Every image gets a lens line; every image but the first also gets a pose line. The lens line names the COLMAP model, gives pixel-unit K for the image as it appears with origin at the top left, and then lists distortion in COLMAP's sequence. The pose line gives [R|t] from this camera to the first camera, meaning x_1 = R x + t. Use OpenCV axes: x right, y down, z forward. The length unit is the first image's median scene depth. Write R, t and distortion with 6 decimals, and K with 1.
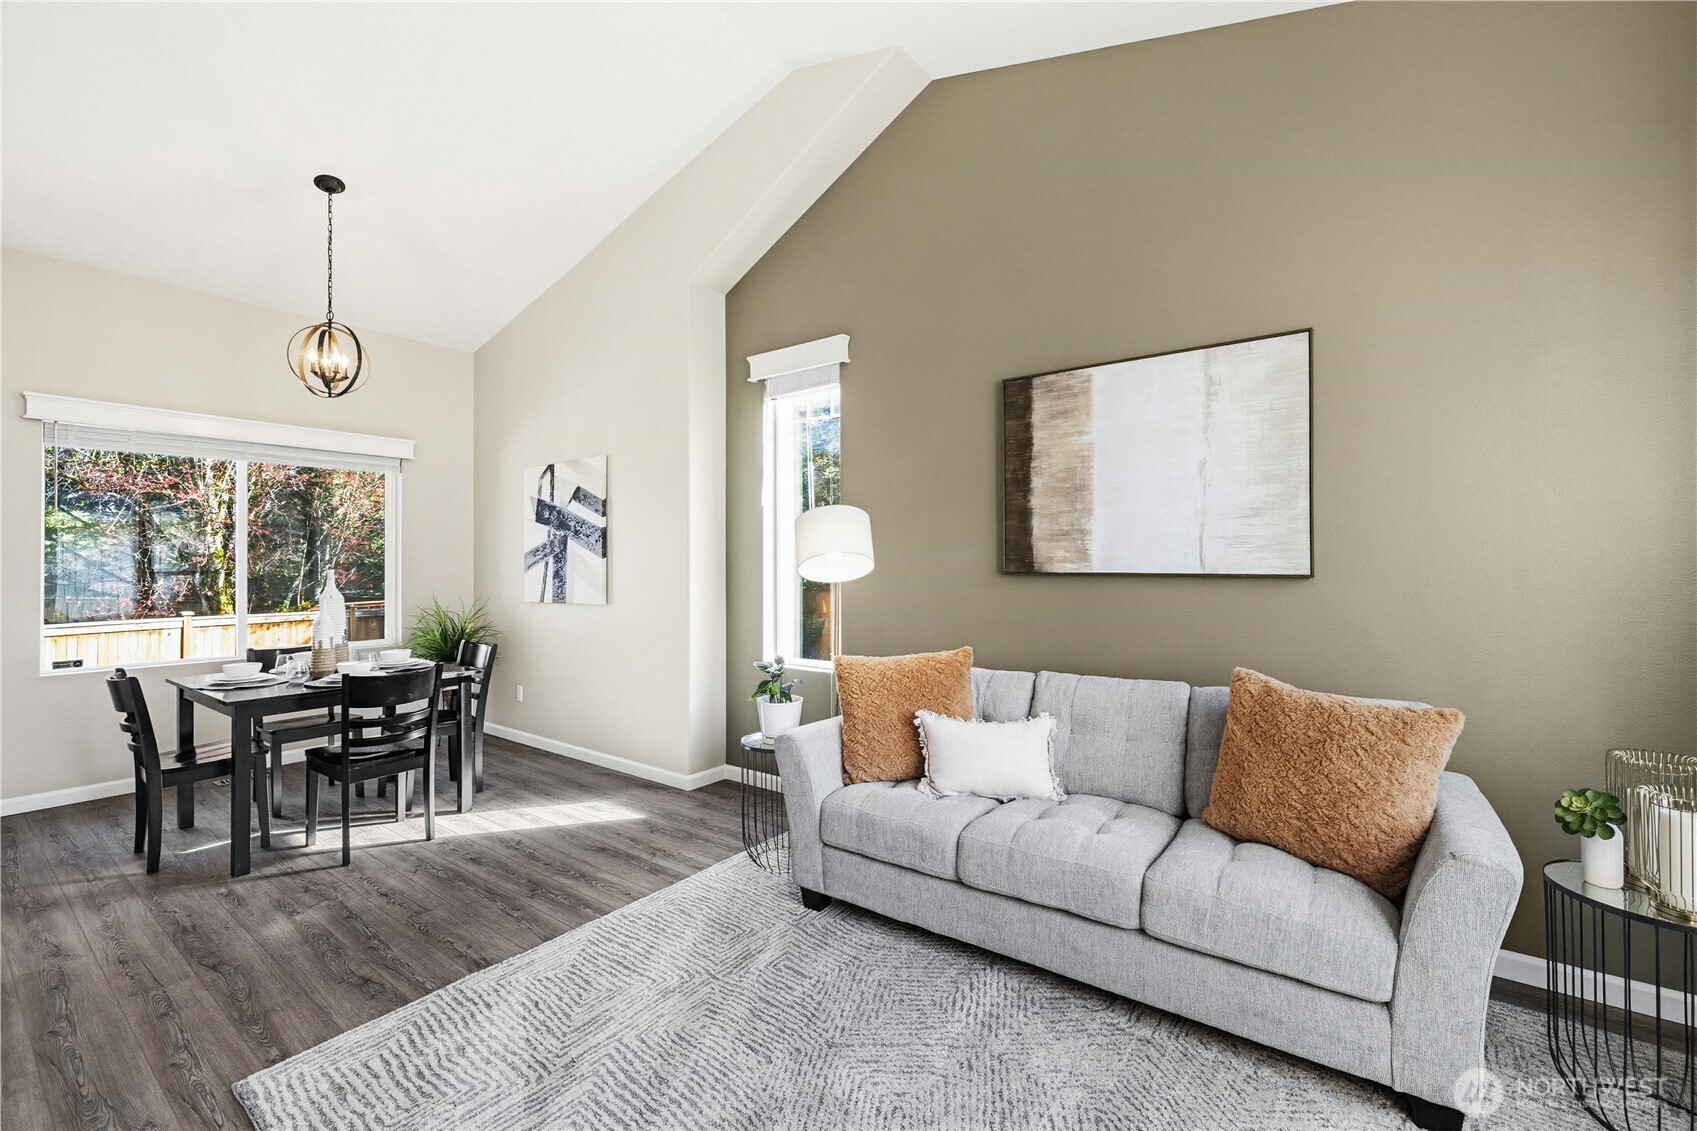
lens RADIAL K [[718.2, 0, 841.6], [0, 718.2, 561.0], [0, 0, 1]] dist [0.003258, 0.001484]
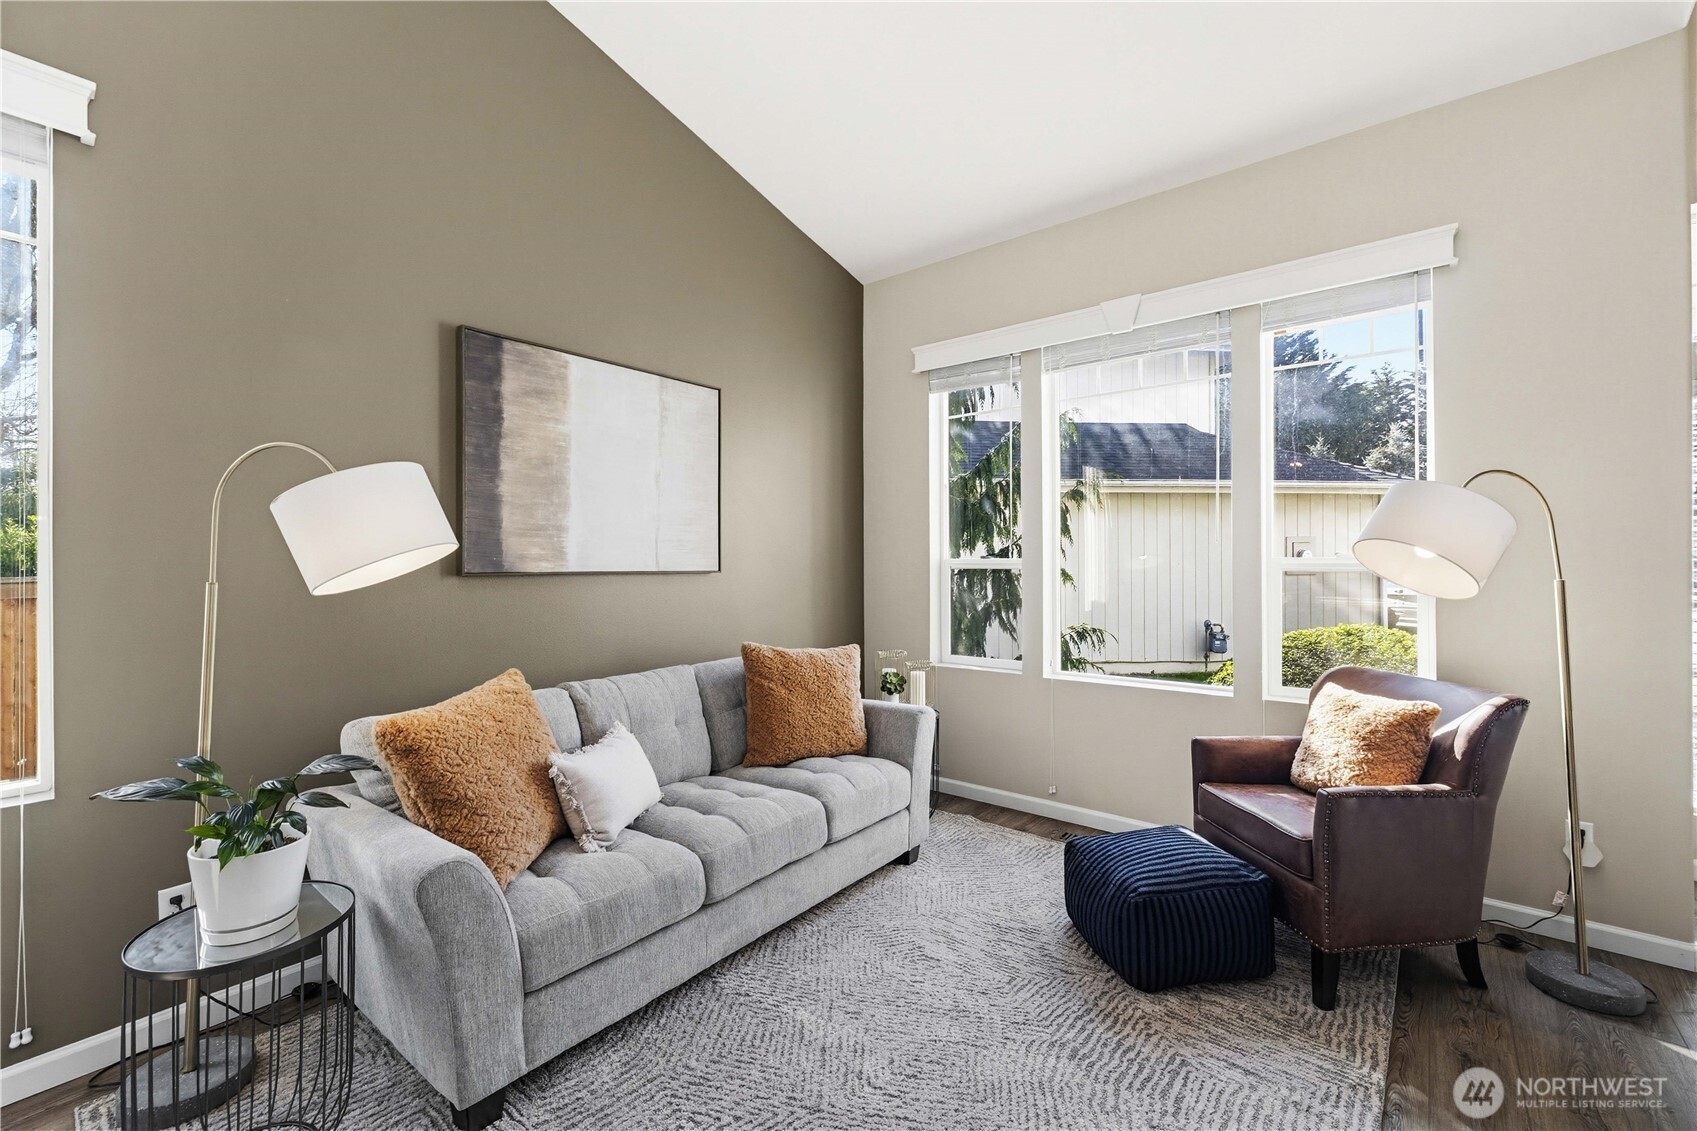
lens RADIAL K [[718.2, 0, 840.5], [0, 718.2, 560.2], [0, 0, 1]] dist [0.003258, 0.001484]
pose [[0.038670, 0.003452, 0.999246, -0.560754], [-0.005140, 0.999981, -0.003256, 0.001926], [-0.999239, -0.005010, 0.038687, 0.587225]]
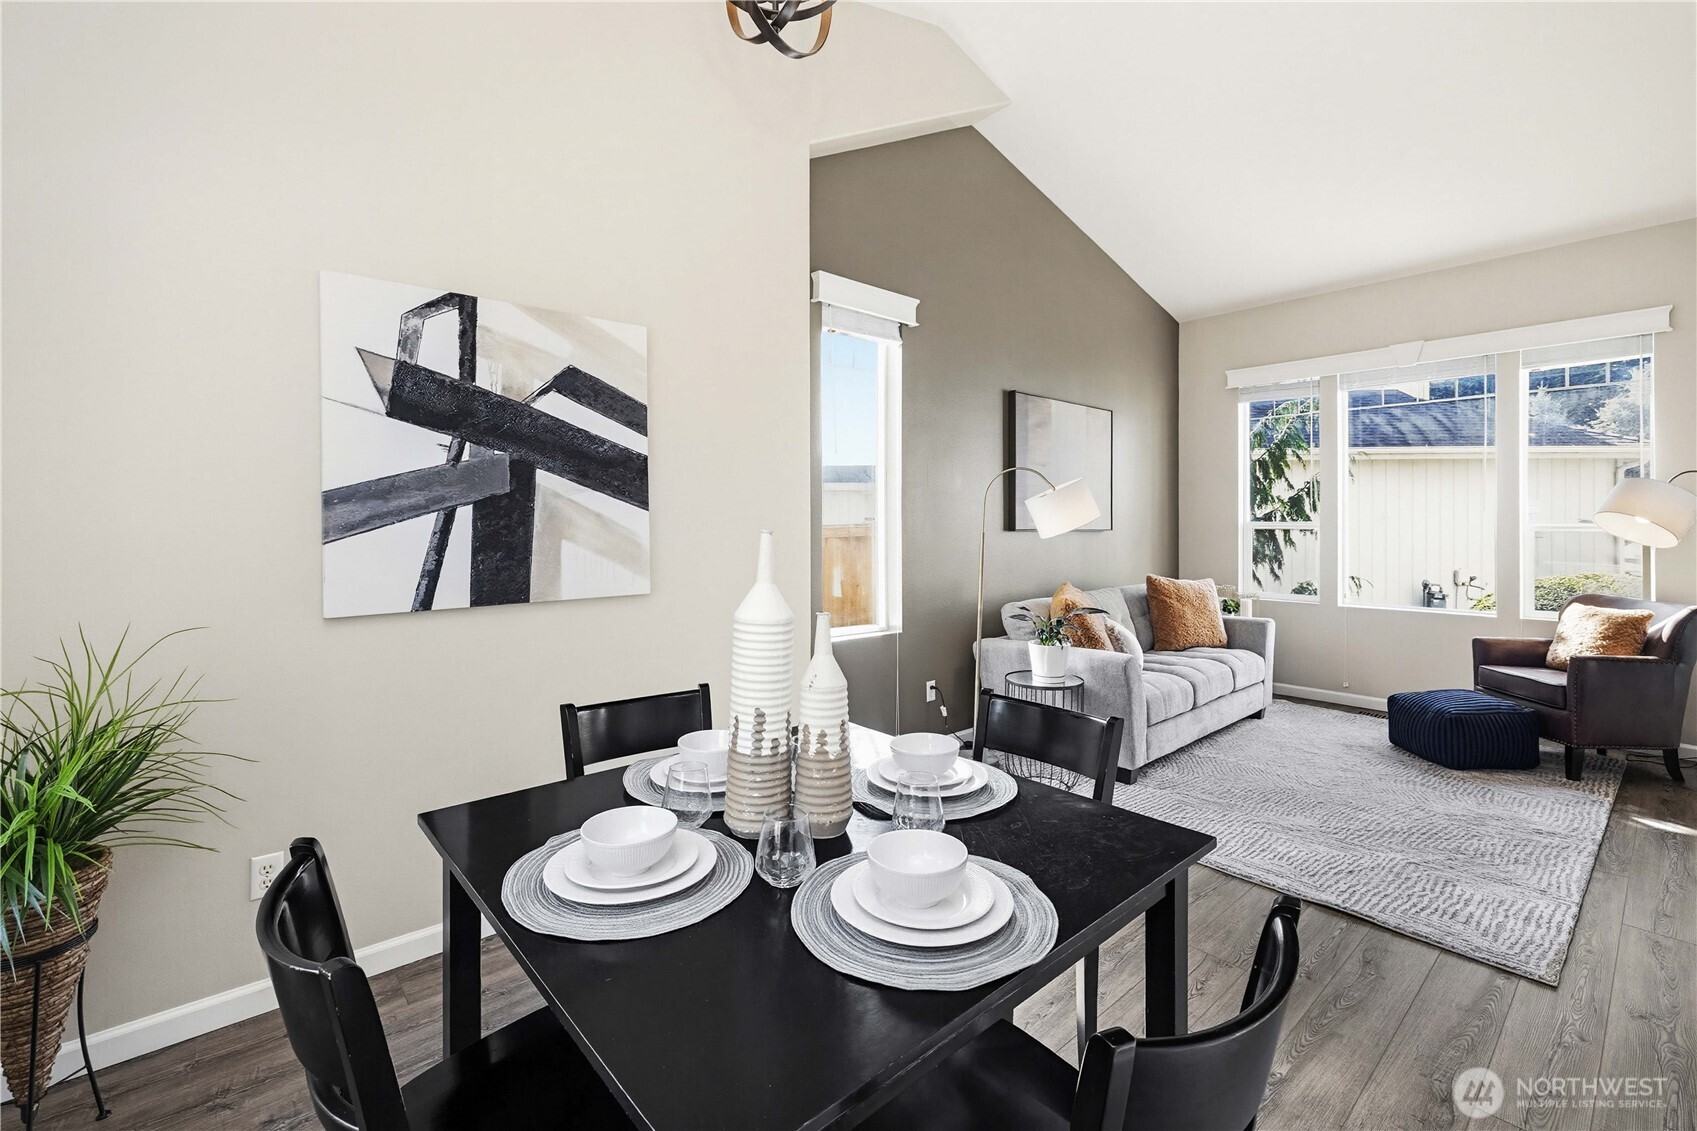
lens RADIAL K [[718.2, 0, 863.7], [0, 718.2, 523.5], [0, 0, 1]] dist [0.003258, 0.001484]
pose [[0.198783, 0.000601, 0.980043, -1.241644], [-0.010923, 0.999939, 0.001603, 0.004854], [-0.979983, -0.011024, 0.198778, 1.055795]]
